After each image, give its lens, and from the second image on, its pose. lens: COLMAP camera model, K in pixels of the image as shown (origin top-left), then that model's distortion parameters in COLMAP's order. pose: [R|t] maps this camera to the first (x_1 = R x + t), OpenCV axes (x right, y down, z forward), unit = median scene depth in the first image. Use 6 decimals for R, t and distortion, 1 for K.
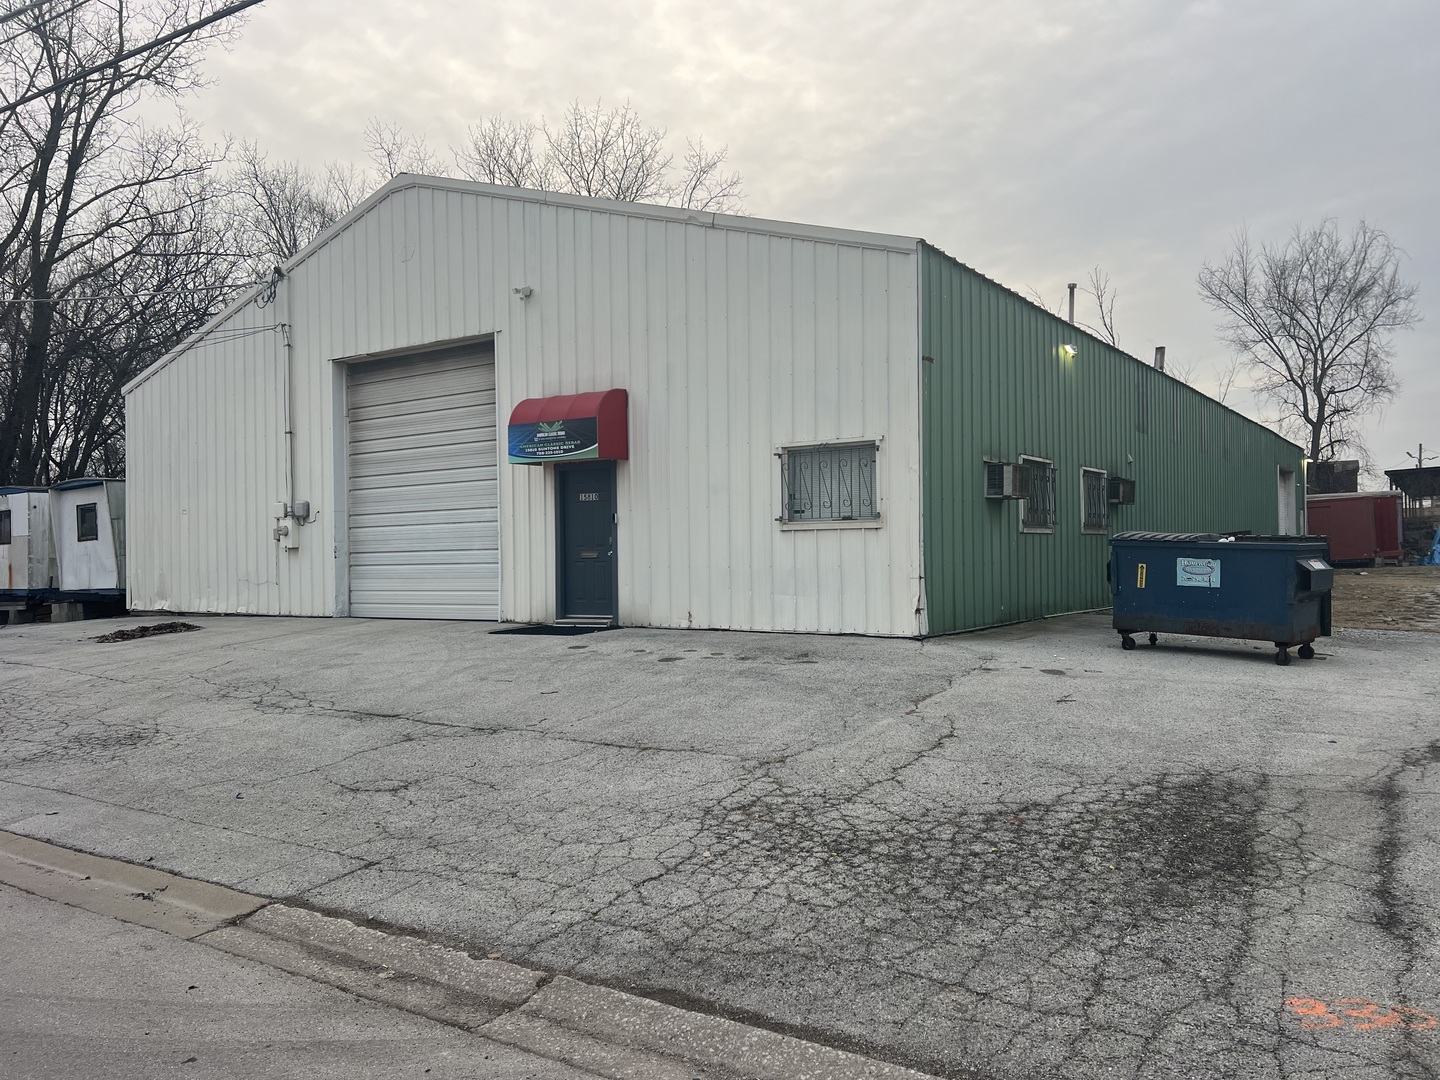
lens RADIAL K [[1078.9, 0, 725.4], [0, 1078.9, 553.9], [0, 0, 1]] dist [0.075847, -0.089325]
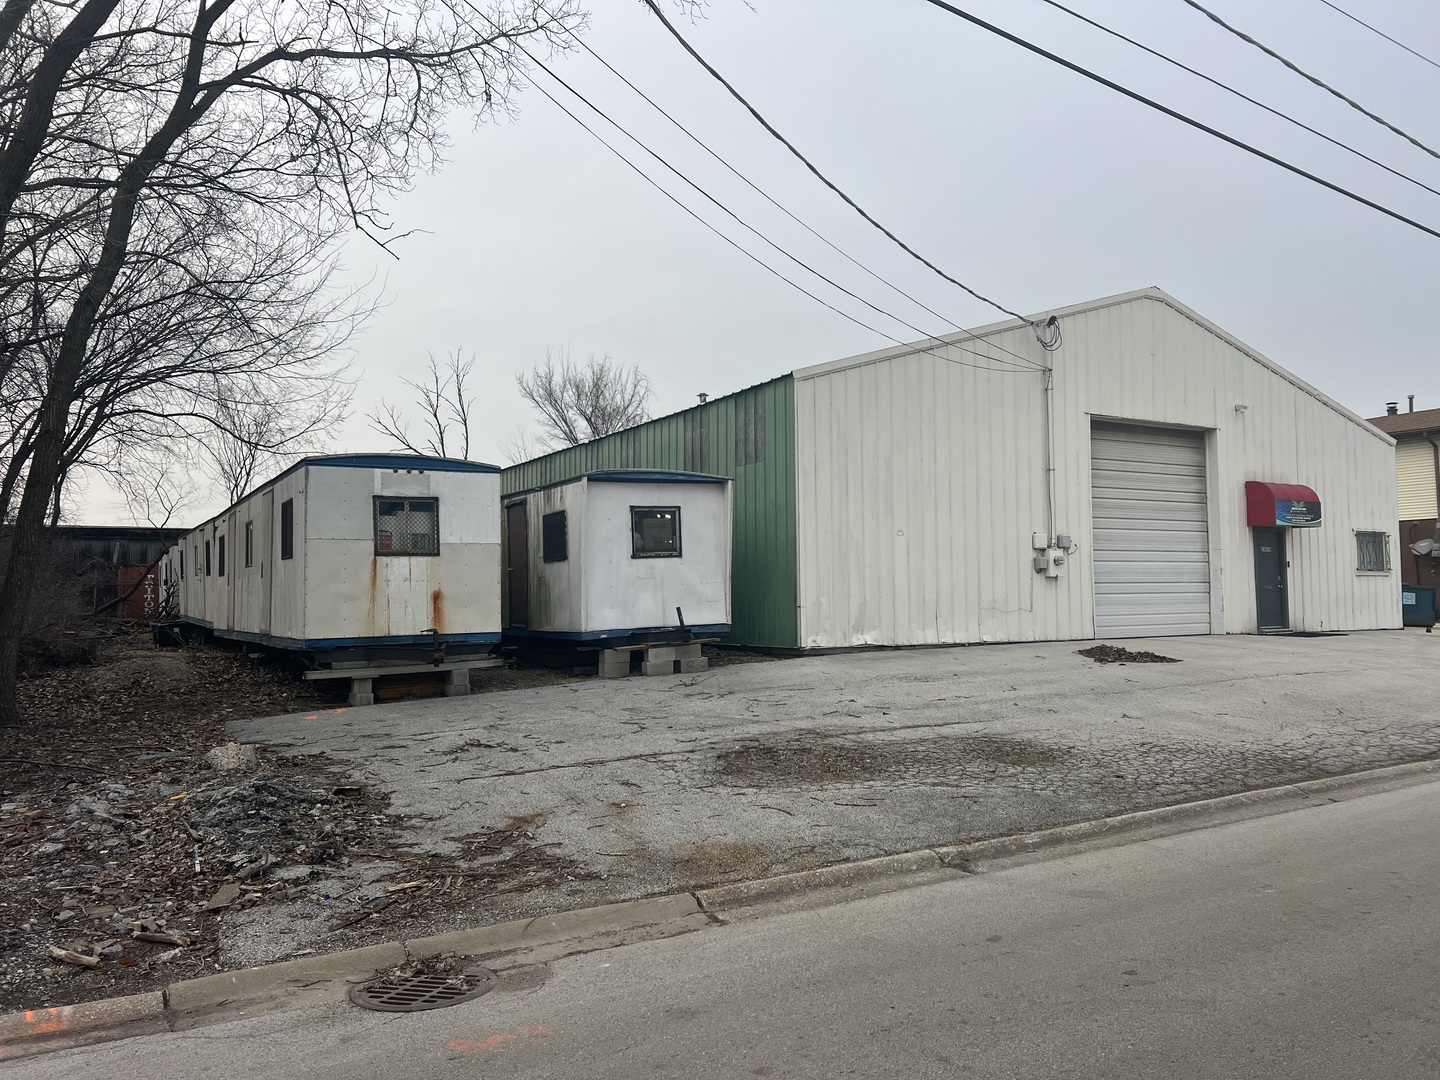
lens RADIAL K [[1078.9, 0, 722.2], [0, 1078.9, 541.6], [0, 0, 1]] dist [0.075847, -0.089325]
pose [[0.426686, 0.064046, 0.902129, -1.764418], [0.007204, 0.997217, -0.074204, 0.043524], [-0.904371, 0.038161, 0.425037, 0.985138]]
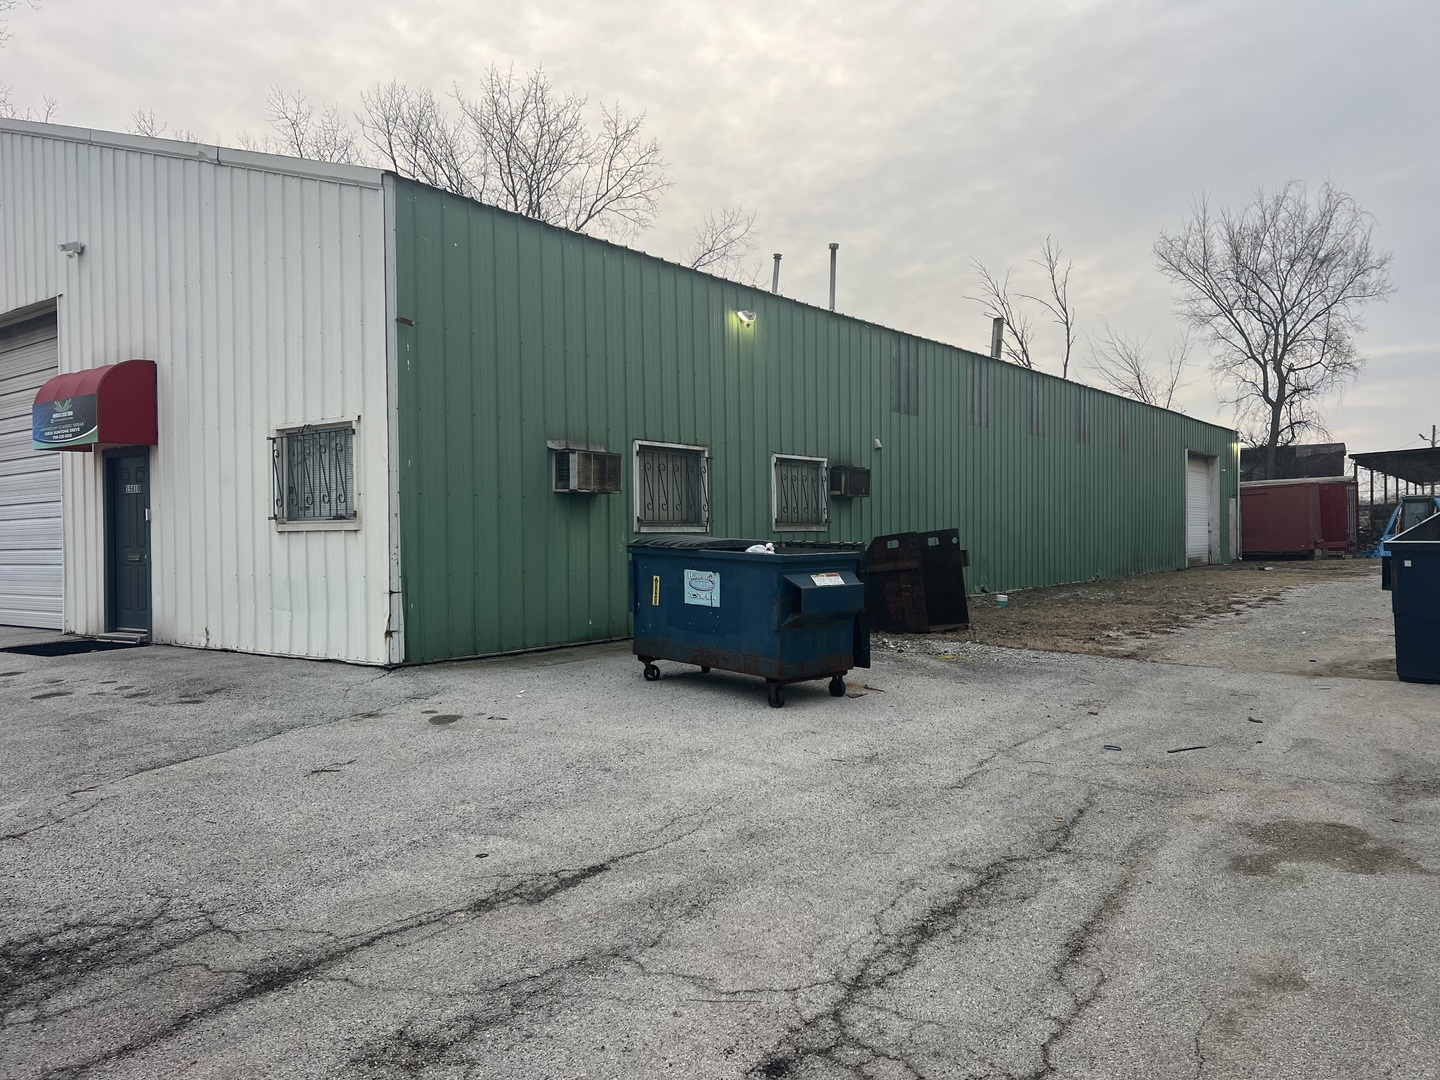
lens RADIAL K [[1078.9, 0, 729.9], [0, 1078.9, 541.1], [0, 0, 1]] dist [0.075847, -0.089325]
pose [[0.998977, 0.001506, -0.045198, 0.359119], [-0.001365, 0.999994, 0.003155, -0.014402], [0.045203, -0.003090, 0.998973, 0.156938]]
